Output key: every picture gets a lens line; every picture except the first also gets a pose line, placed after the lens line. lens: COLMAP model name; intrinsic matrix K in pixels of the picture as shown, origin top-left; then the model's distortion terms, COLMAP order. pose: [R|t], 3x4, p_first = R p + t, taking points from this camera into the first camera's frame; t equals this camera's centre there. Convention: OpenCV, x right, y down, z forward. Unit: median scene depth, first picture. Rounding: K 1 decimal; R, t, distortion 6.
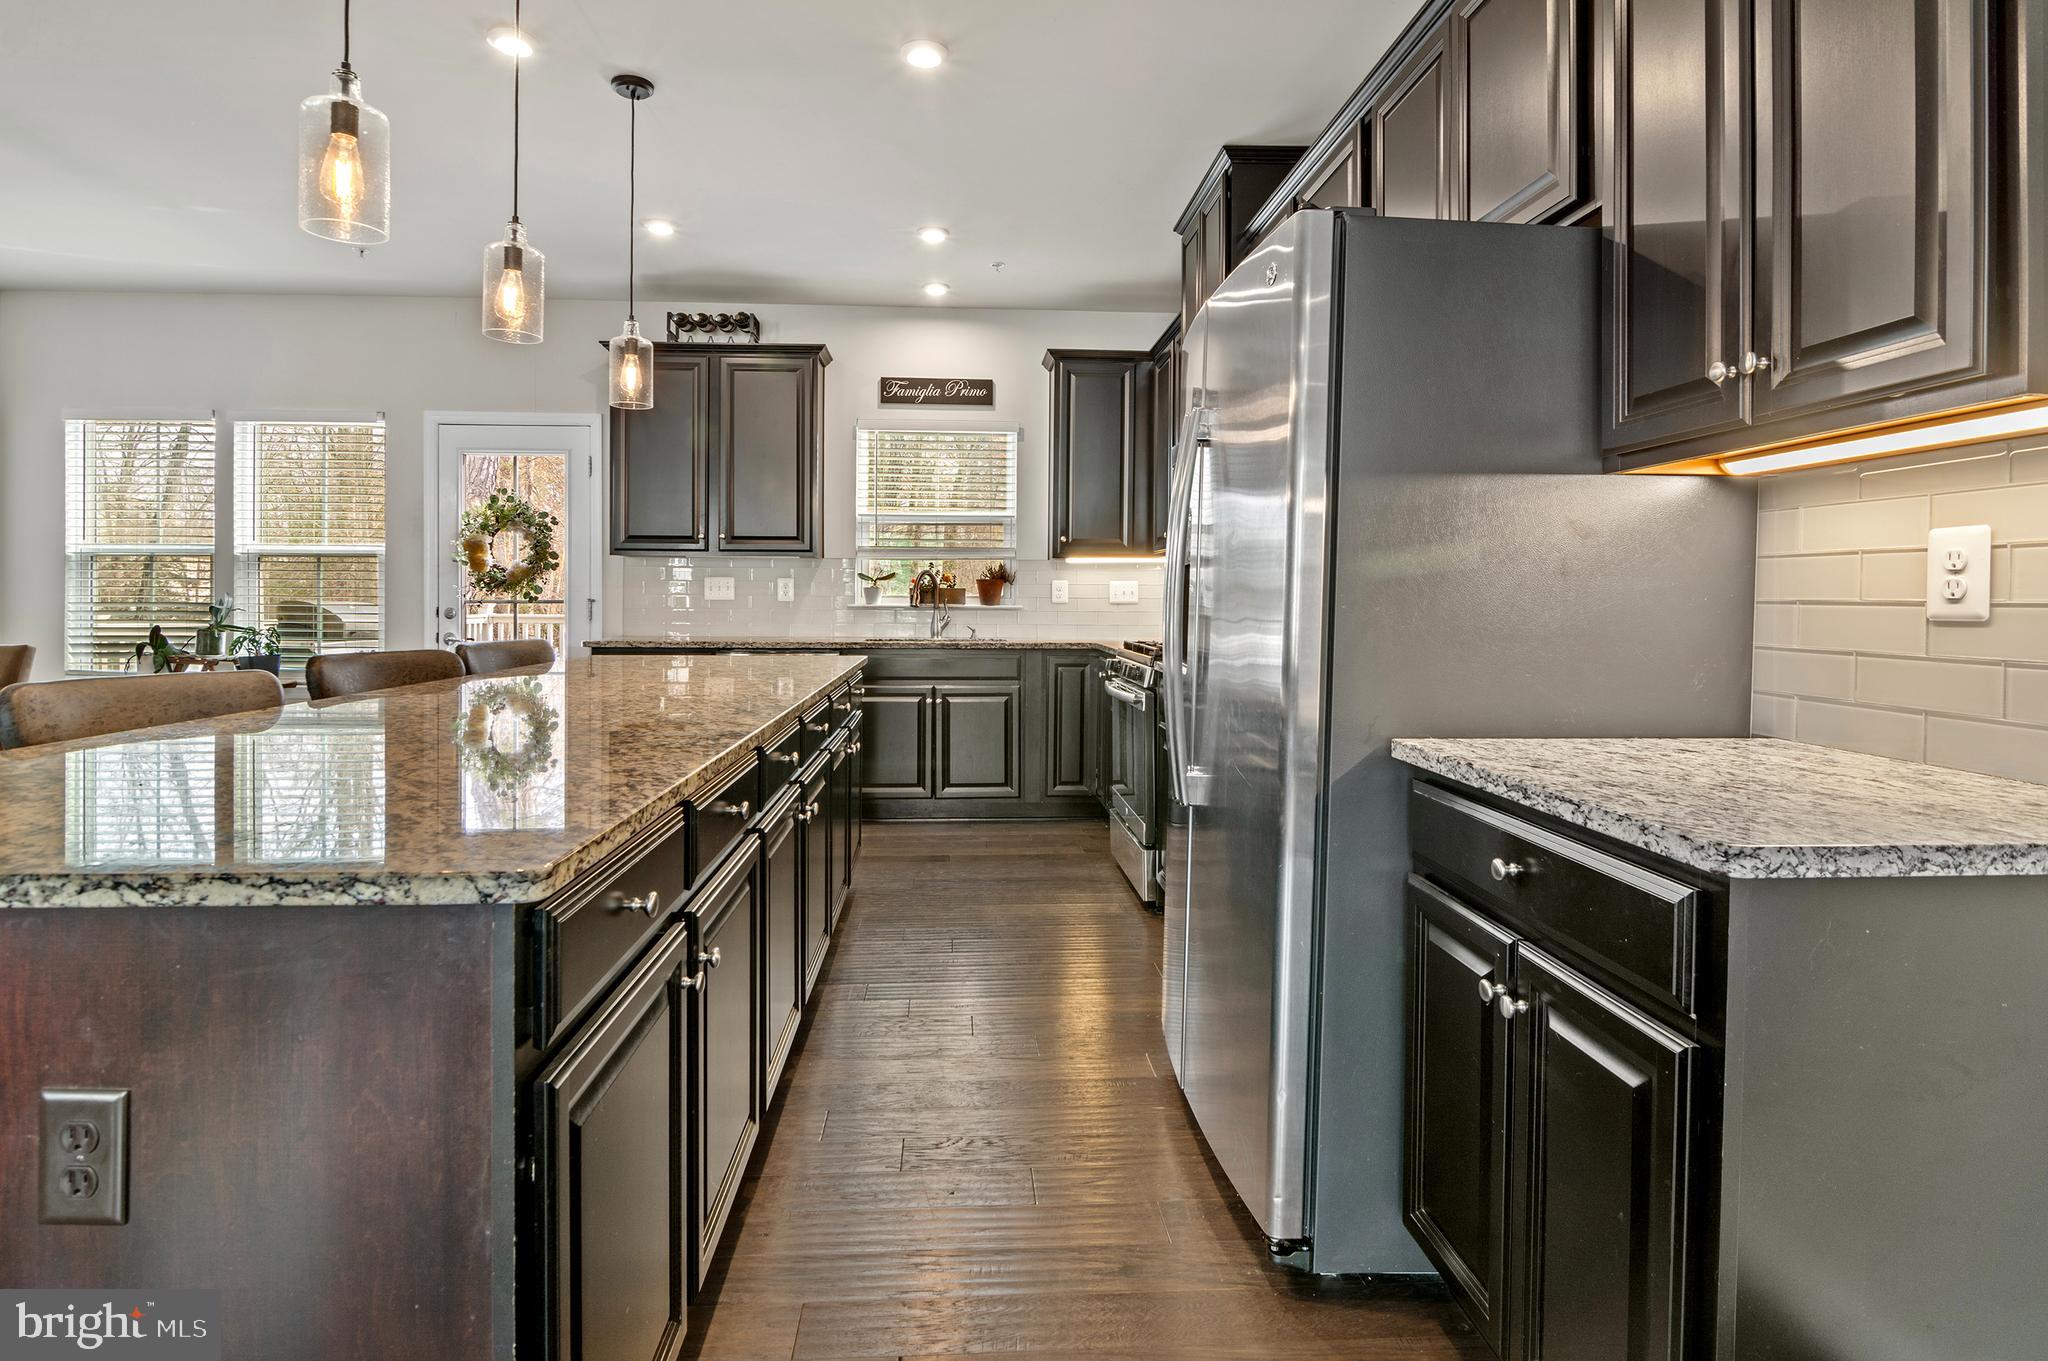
lens RADIAL K [[1040.5, 0, 1015.6], [0, 1040.5, 602.0], [0, 0, 1]] dist [-0.015344, -0.001303]
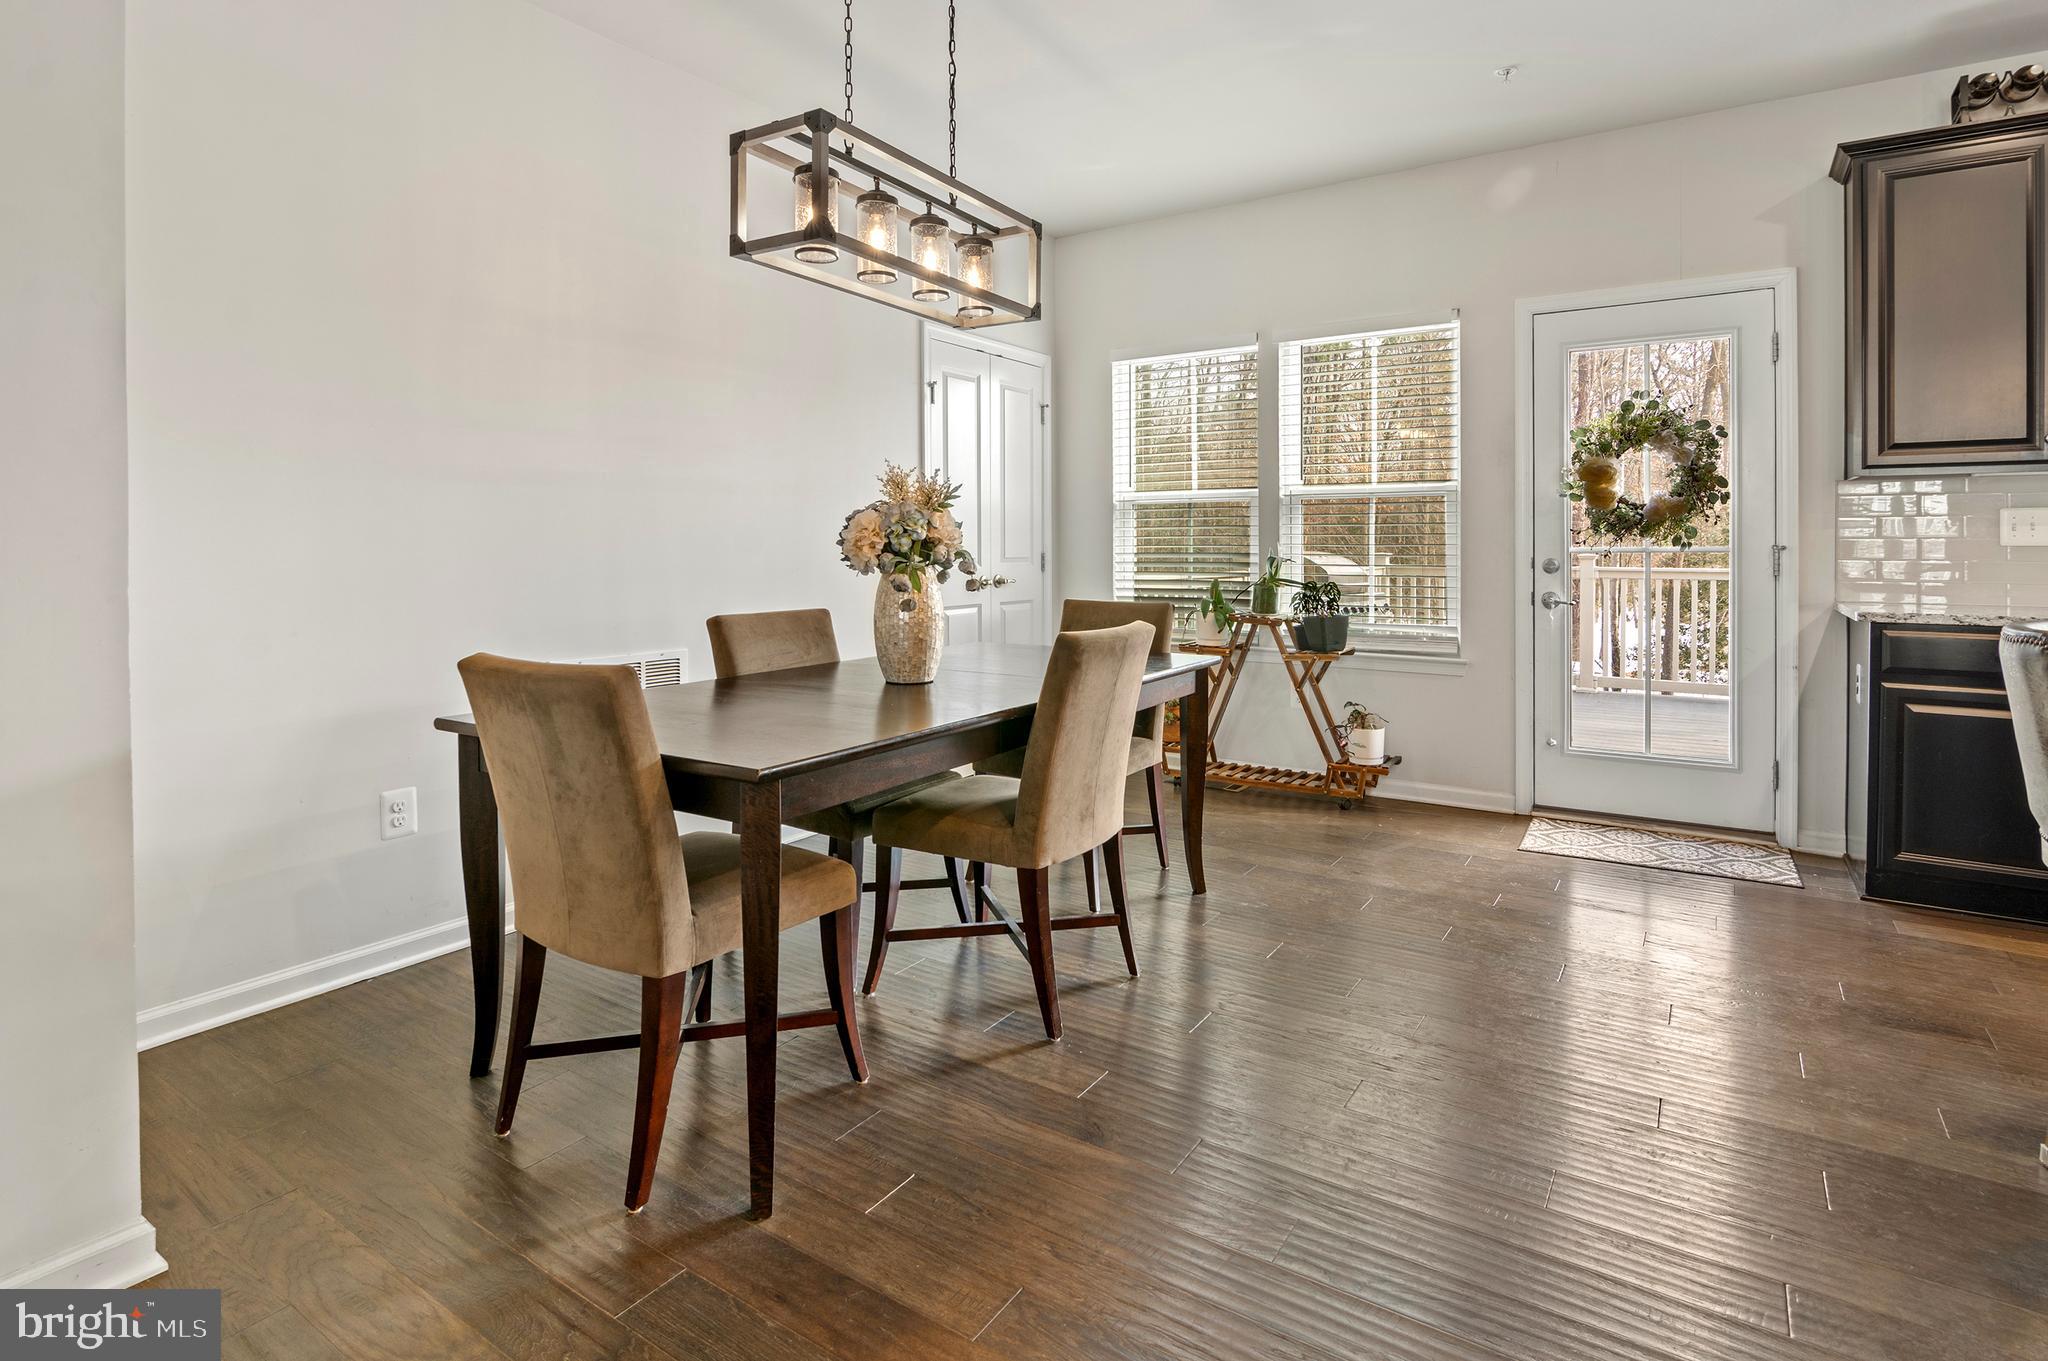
lens RADIAL K [[1027.6, 0, 1043.5], [0, 1027.6, 550.6], [0, 0, 1]] dist [-0.002522, -0.008136]
pose [[0.802909, -0.004758, -0.596083, -0.404158], [0.004777, 0.999987, -0.001546, -0.000388], [0.596083, -0.001606, 0.802921, 0.188593]]
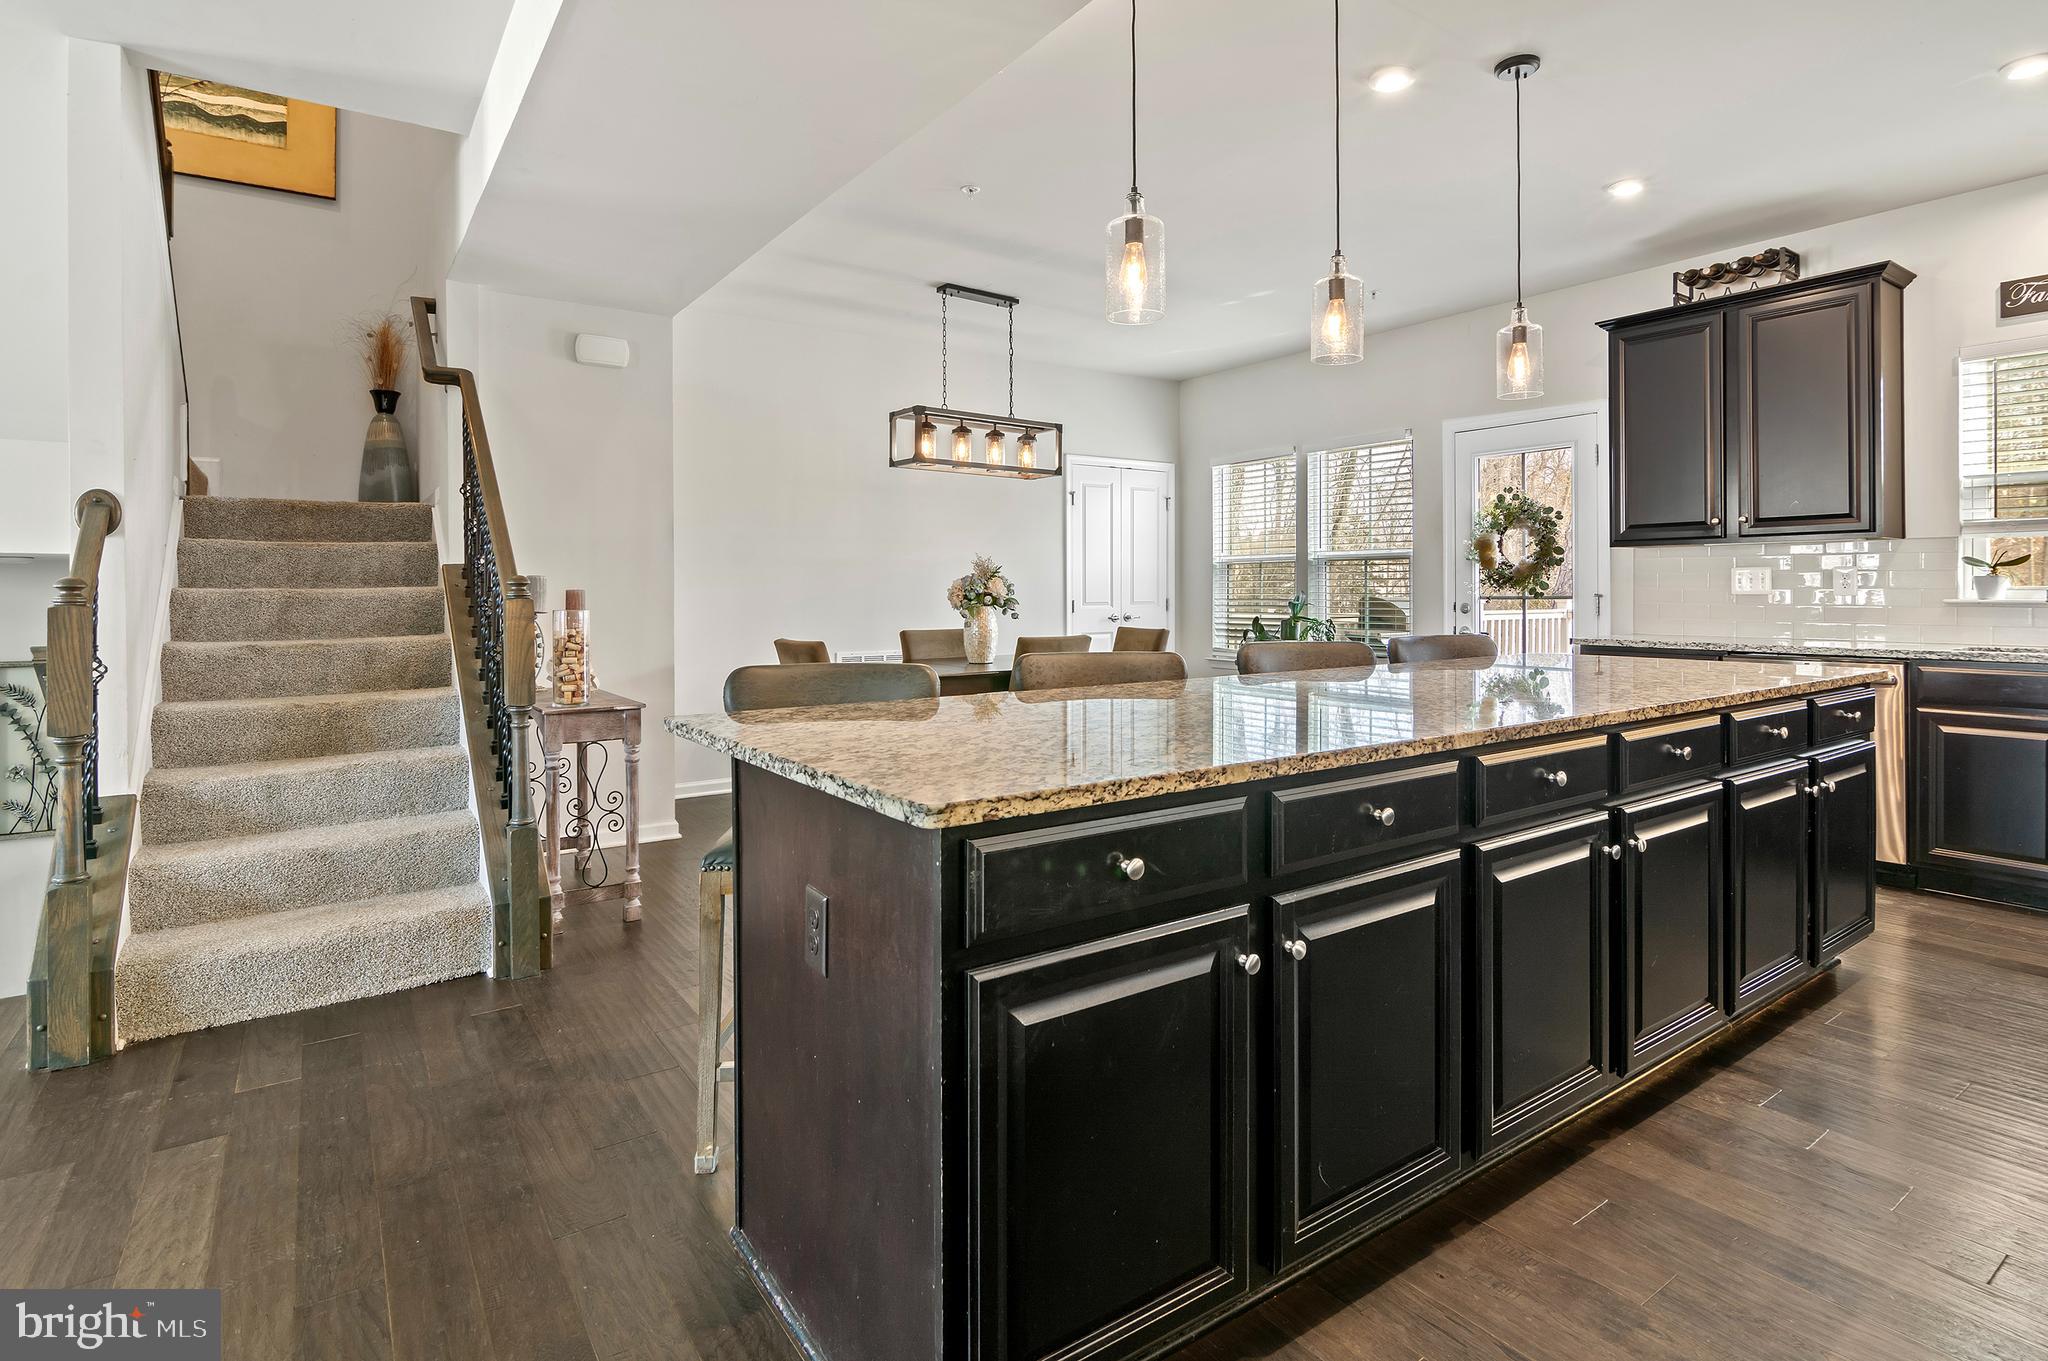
lens RADIAL K [[1022.5, 0, 1024.6], [0, 1022.5, 590.1], [0, 0, 1]] dist [-0.008940, -0.001962]
pose [[0.521795, -0.009000, -0.853023, 0.115698], [0.004318, 0.999959, -0.007909, -0.001671], [0.853060, 0.000444, 0.521813, 0.064311]]
